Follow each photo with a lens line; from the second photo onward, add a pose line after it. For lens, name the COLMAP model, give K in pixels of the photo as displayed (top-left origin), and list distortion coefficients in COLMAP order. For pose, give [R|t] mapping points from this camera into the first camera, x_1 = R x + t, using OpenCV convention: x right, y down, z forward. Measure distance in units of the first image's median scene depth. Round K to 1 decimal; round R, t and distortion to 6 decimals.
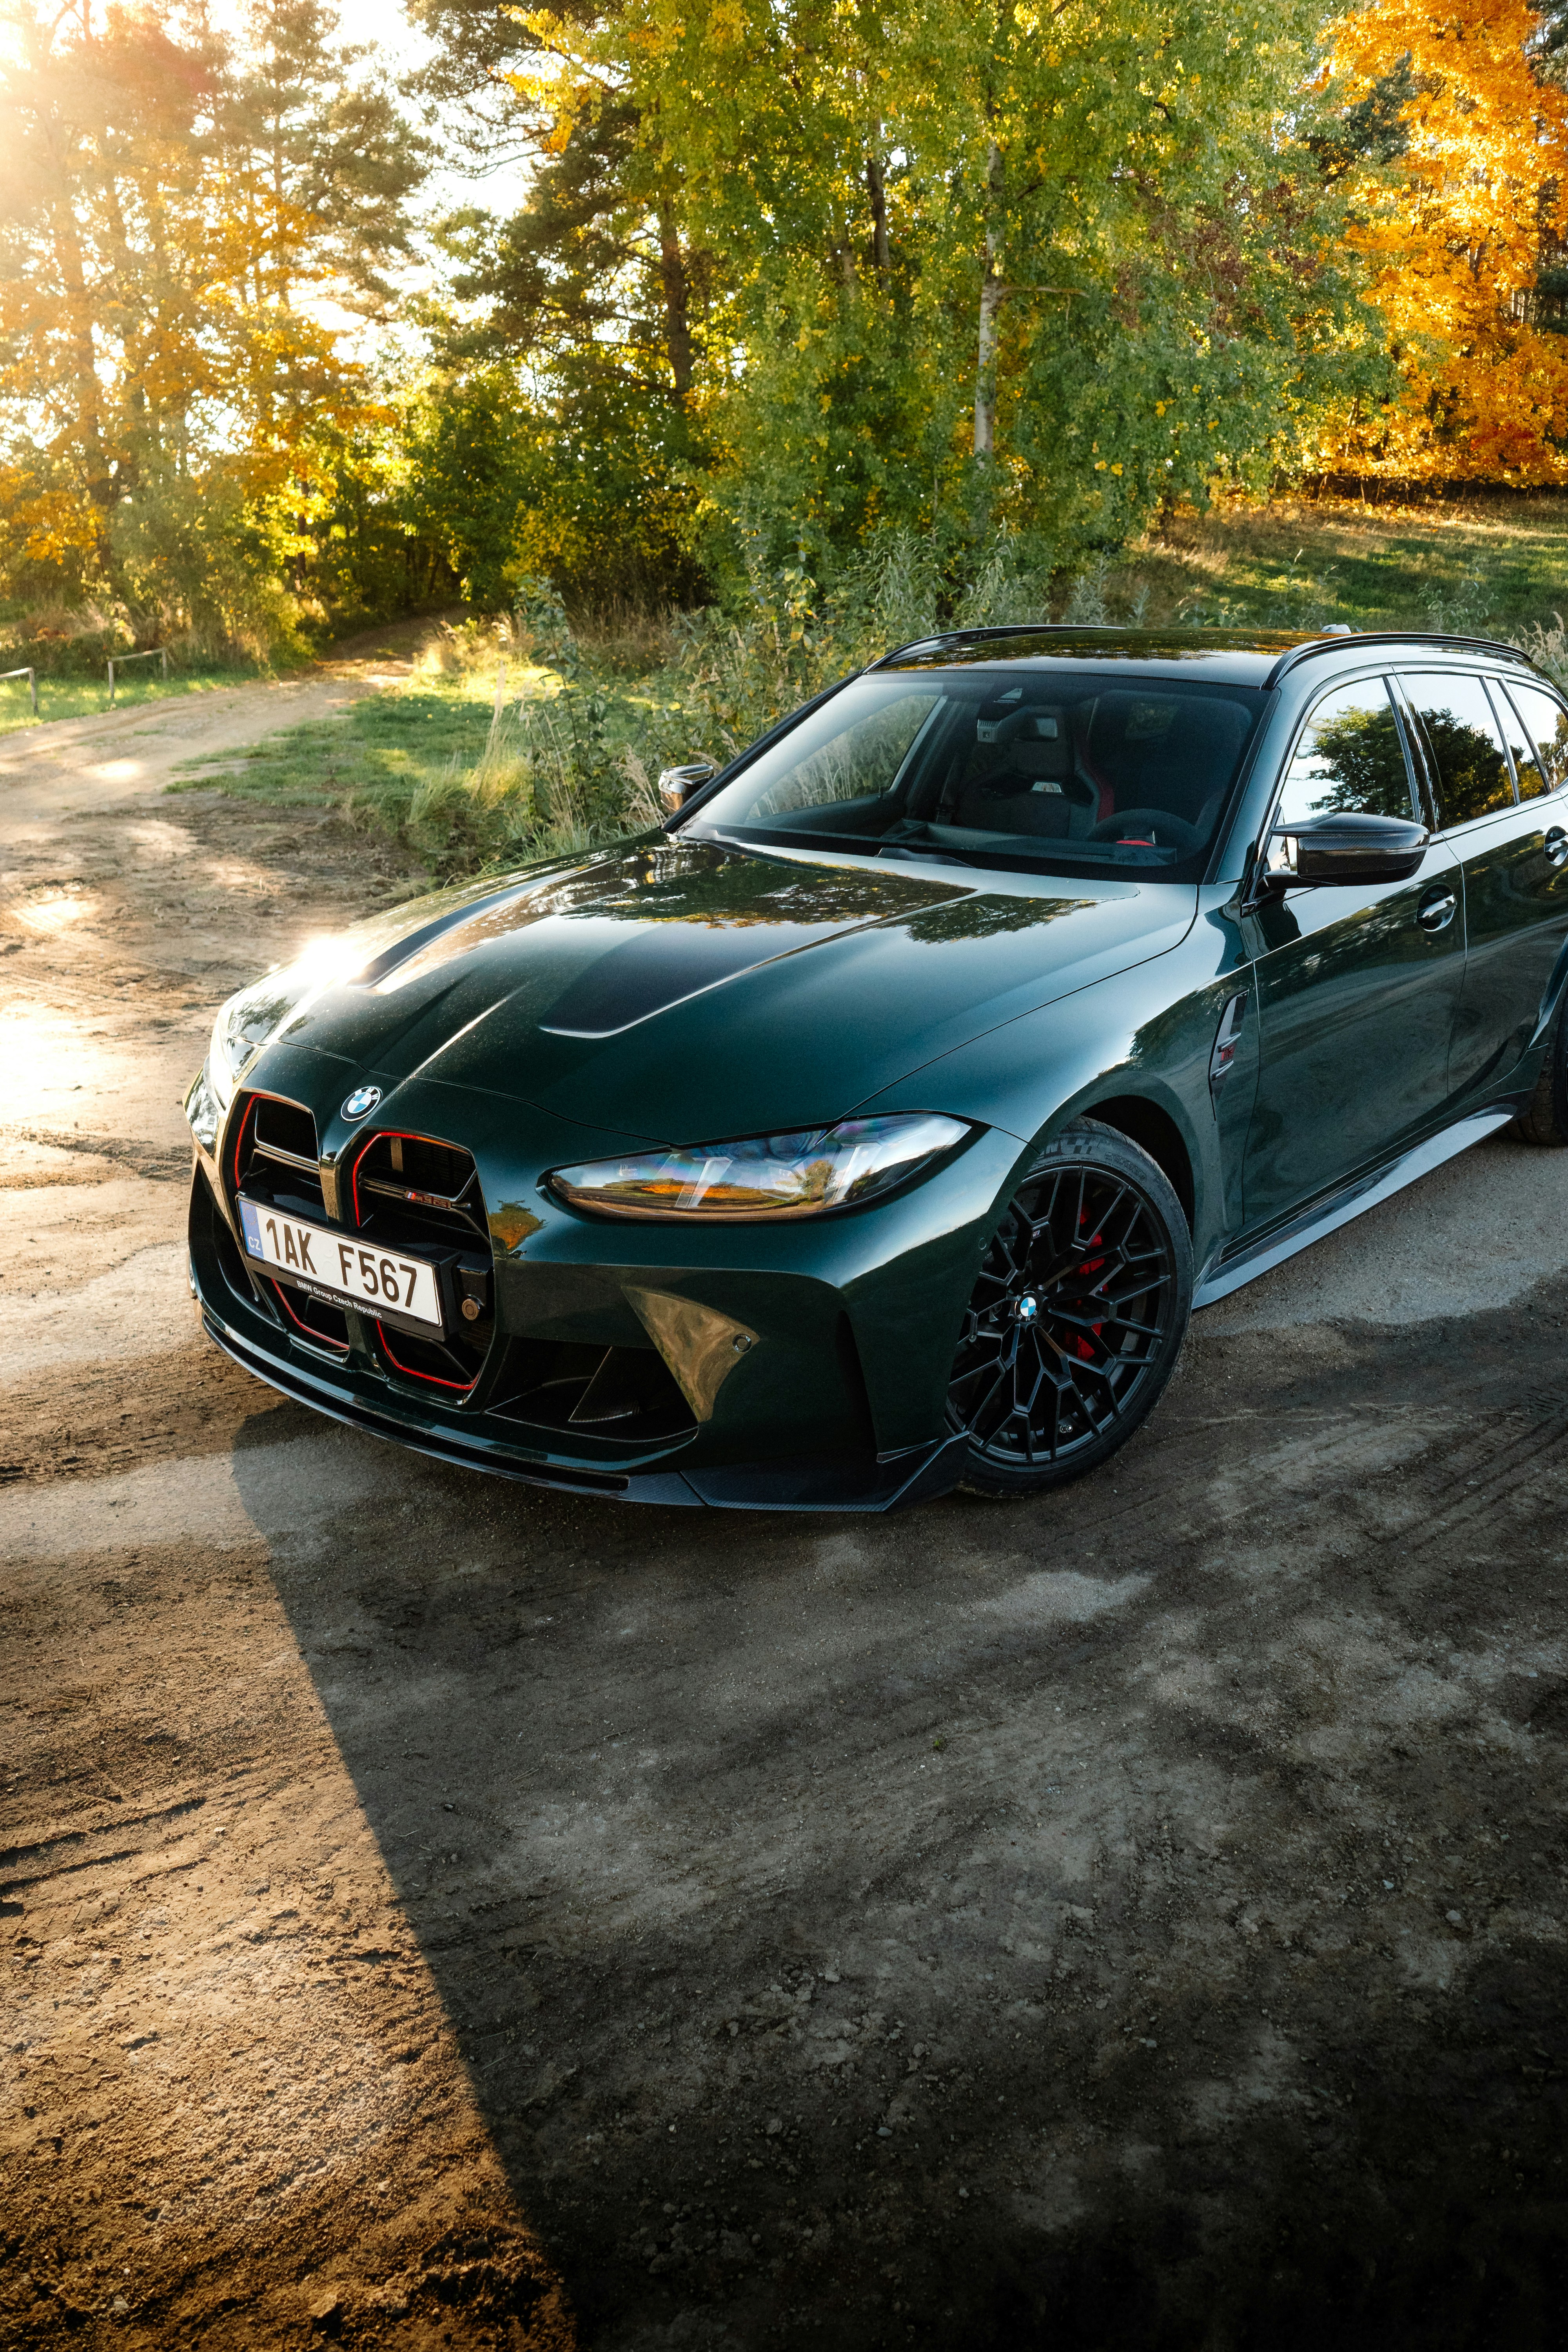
lens RADIAL K [[1940.1, 0, 777.3], [0, 1940.1, 1196.3], [0, 0, 1]] dist [-0.061686, 0.067980]
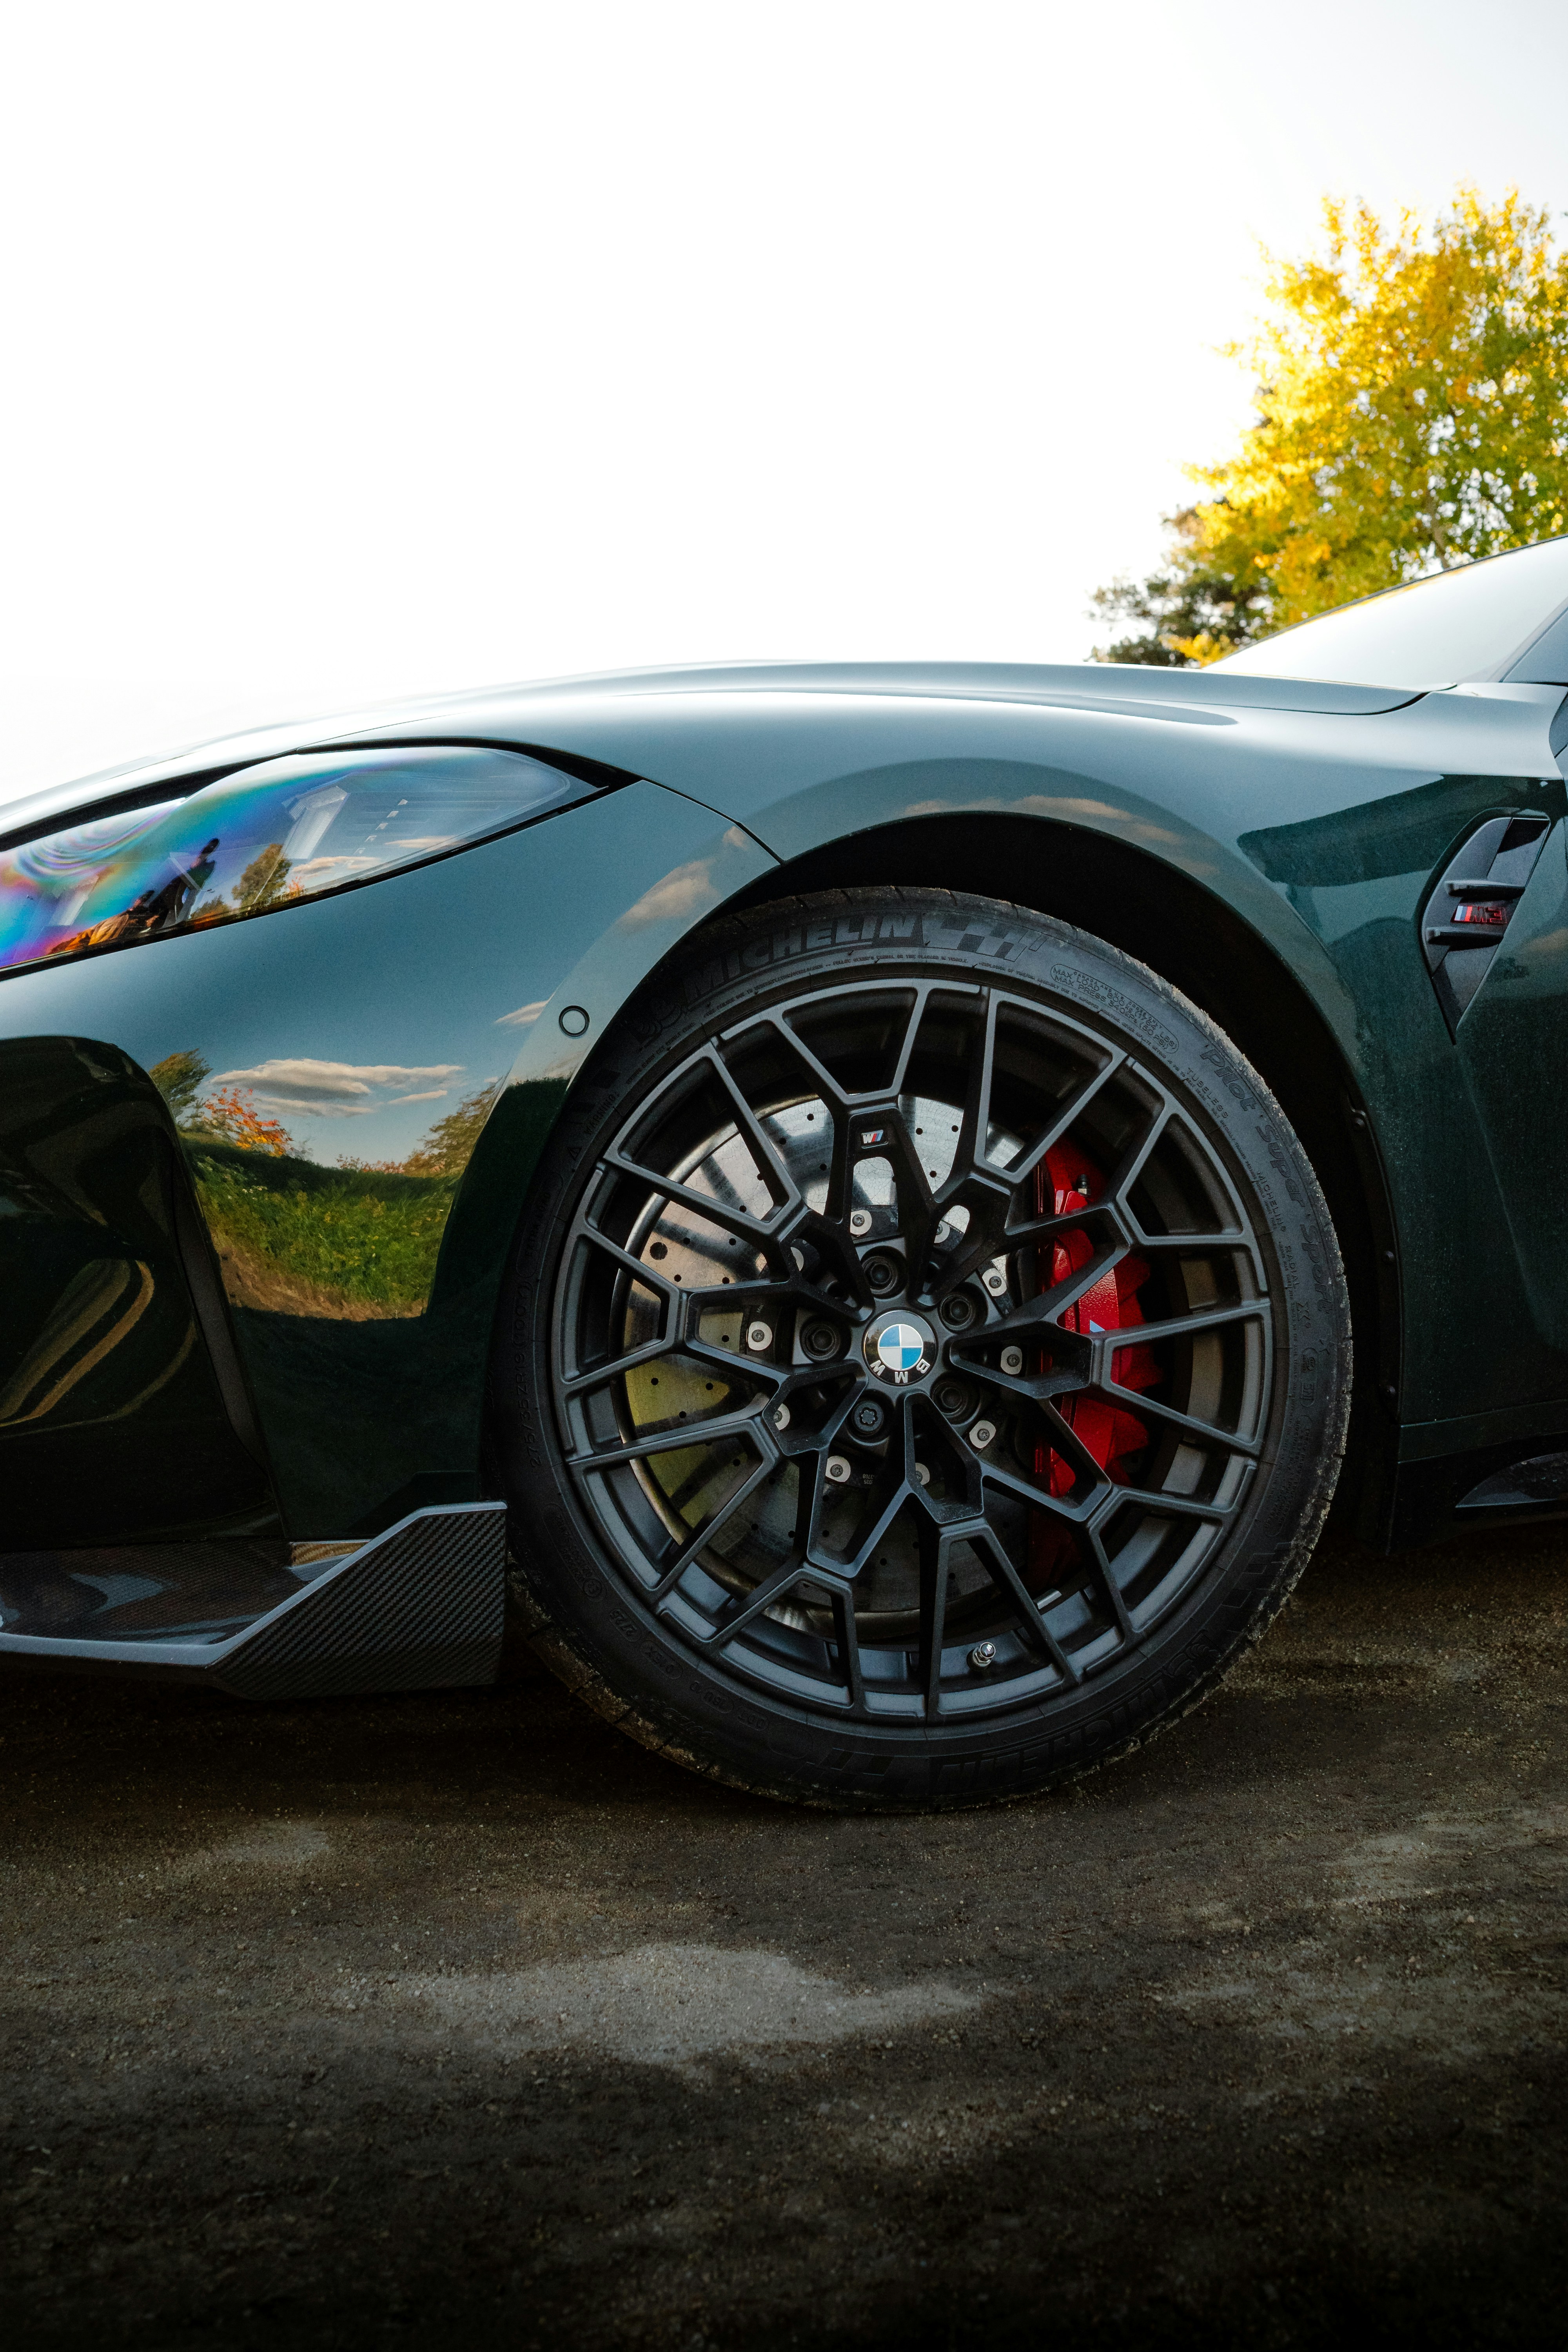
lens RADIAL K [[1940.1, 0, 803.2], [0, 1940.1, 1158.4], [0, 0, 1]] dist [-0.061686, 0.067980]
pose [[0.934698, -0.032740, -0.353932, 0.117255], [-0.093010, 0.938524, -0.332448, 0.072516], [0.343058, 0.343658, 0.874191, 0.271960]]
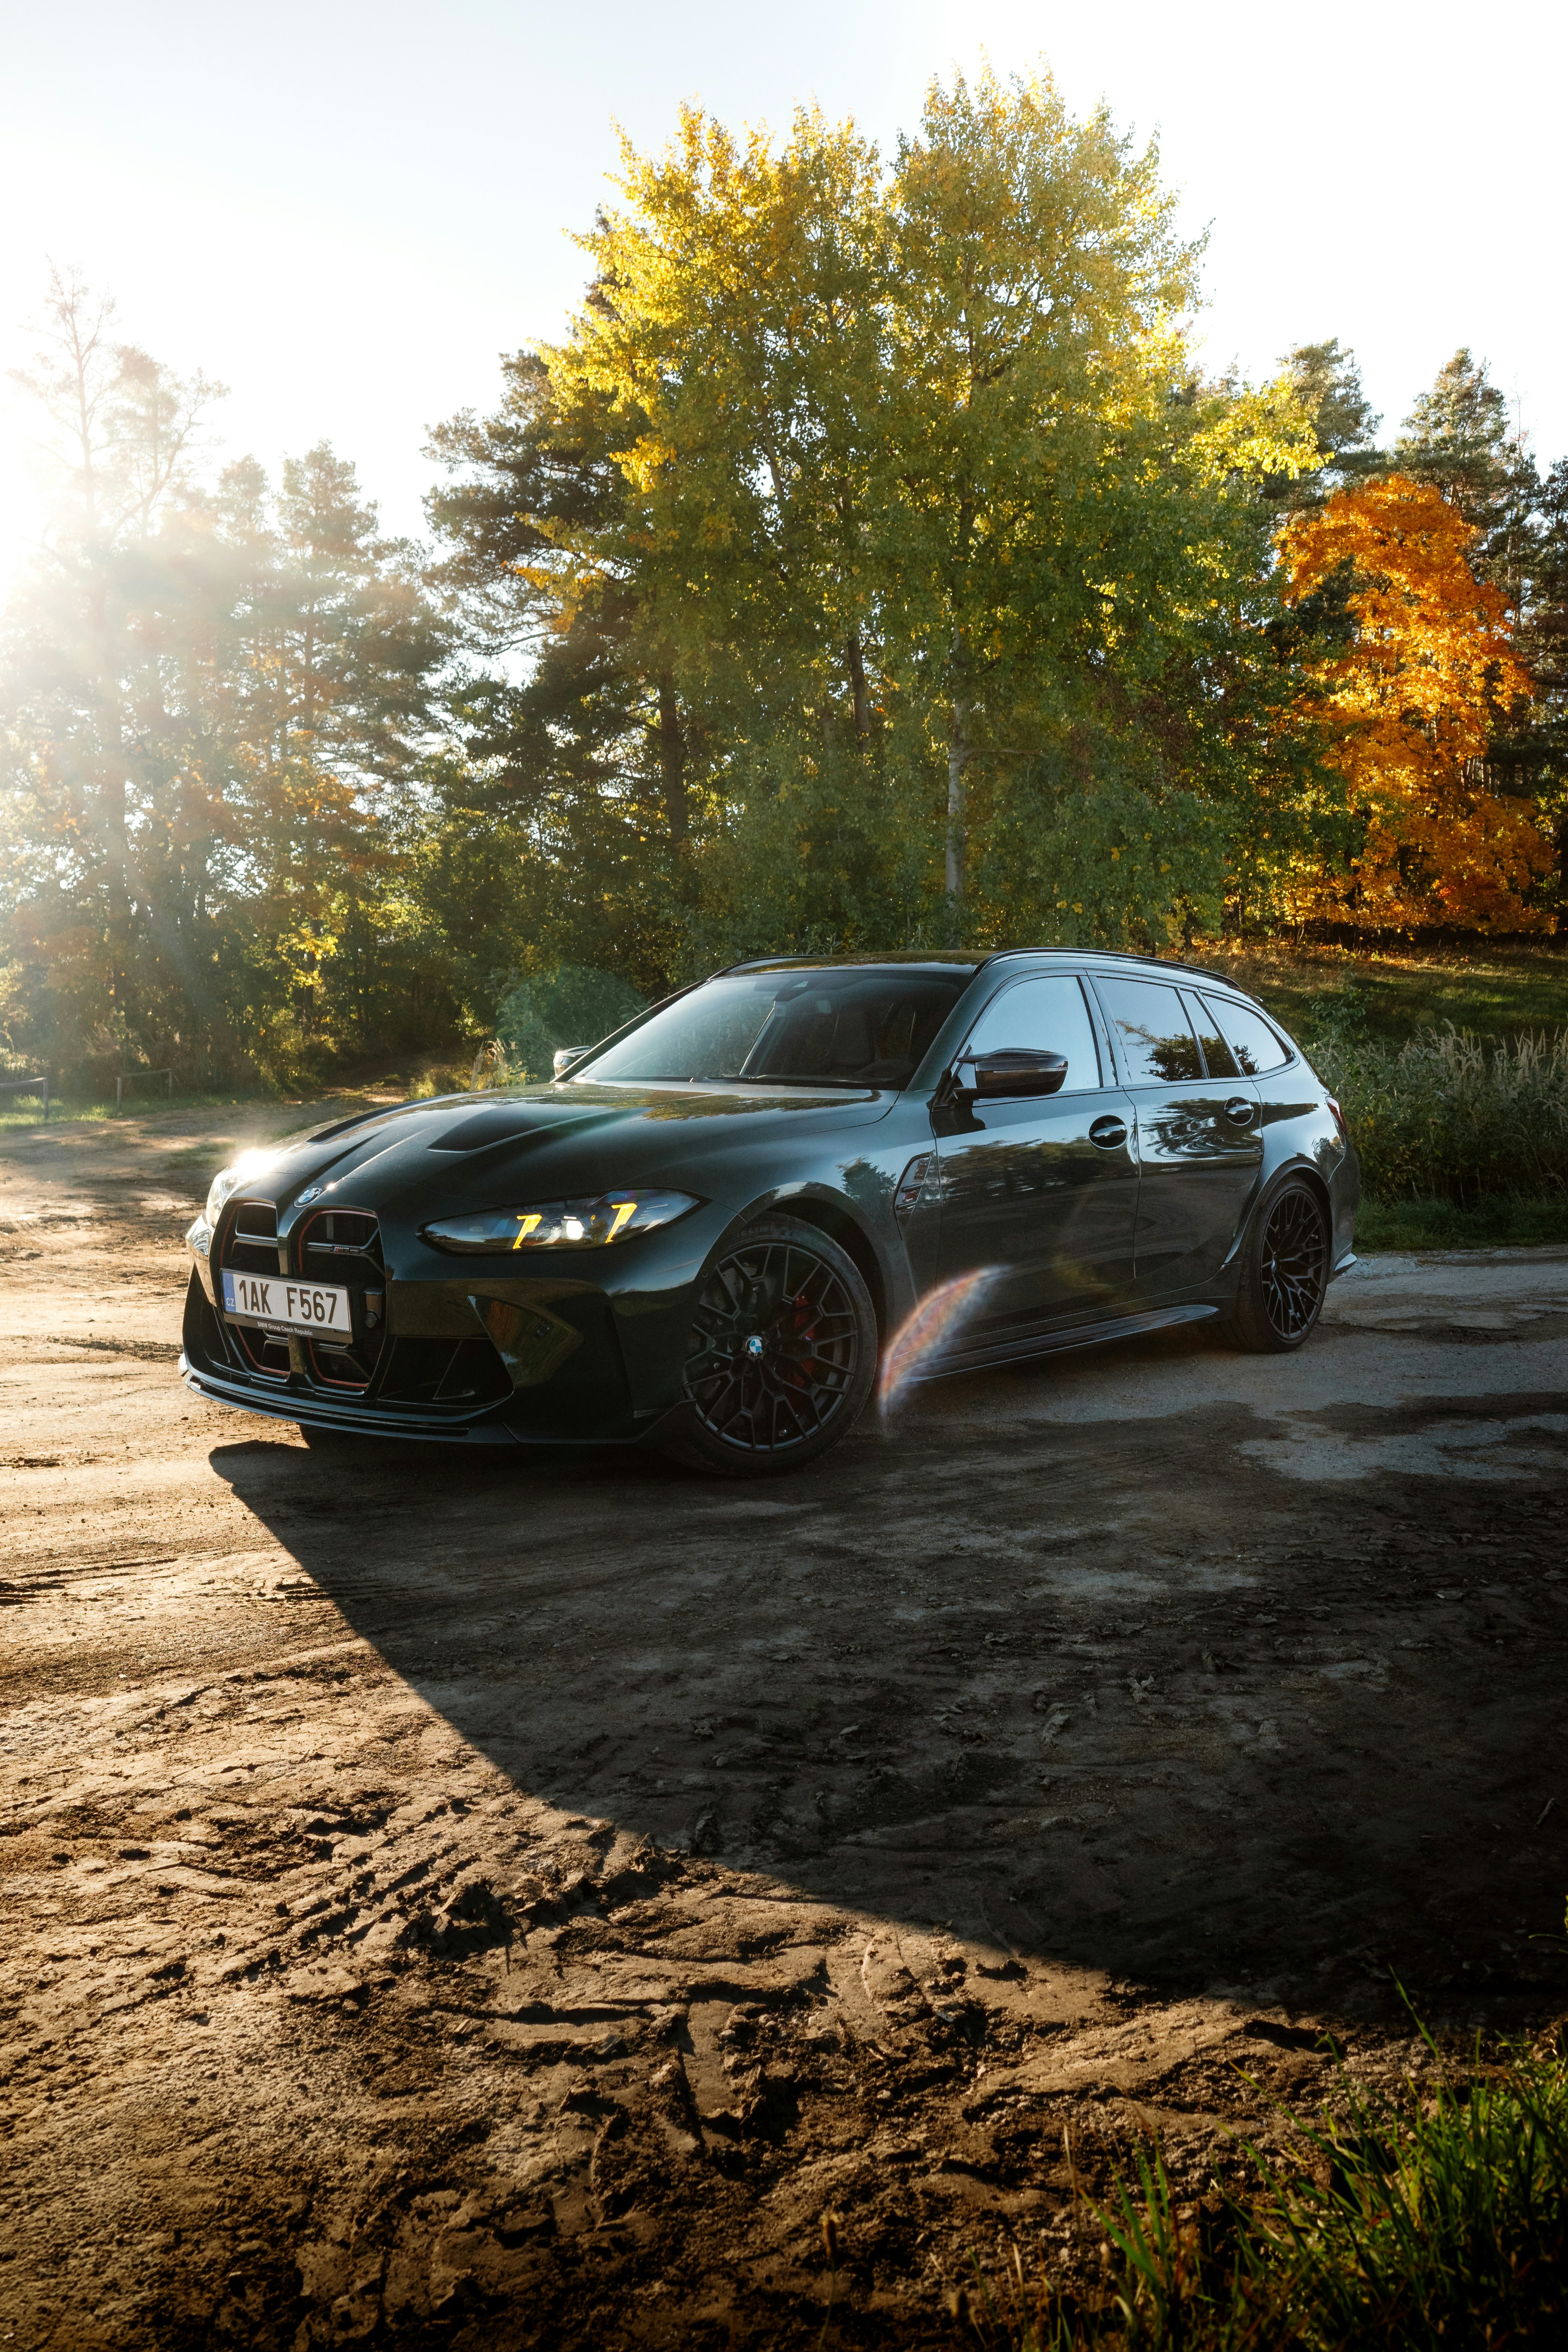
lens RADIAL K [[2085.2, 0, 787.2], [0, 2085.2, 1198.5], [0, 0, 1]] dist [-0.055631, 0.028819]
pose [[0.999961, 0.006286, -0.006258, 0.072864], [-0.007569, 0.972541, -0.232608, 0.140735], [0.004624, 0.232646, 0.972550, -0.248013]]
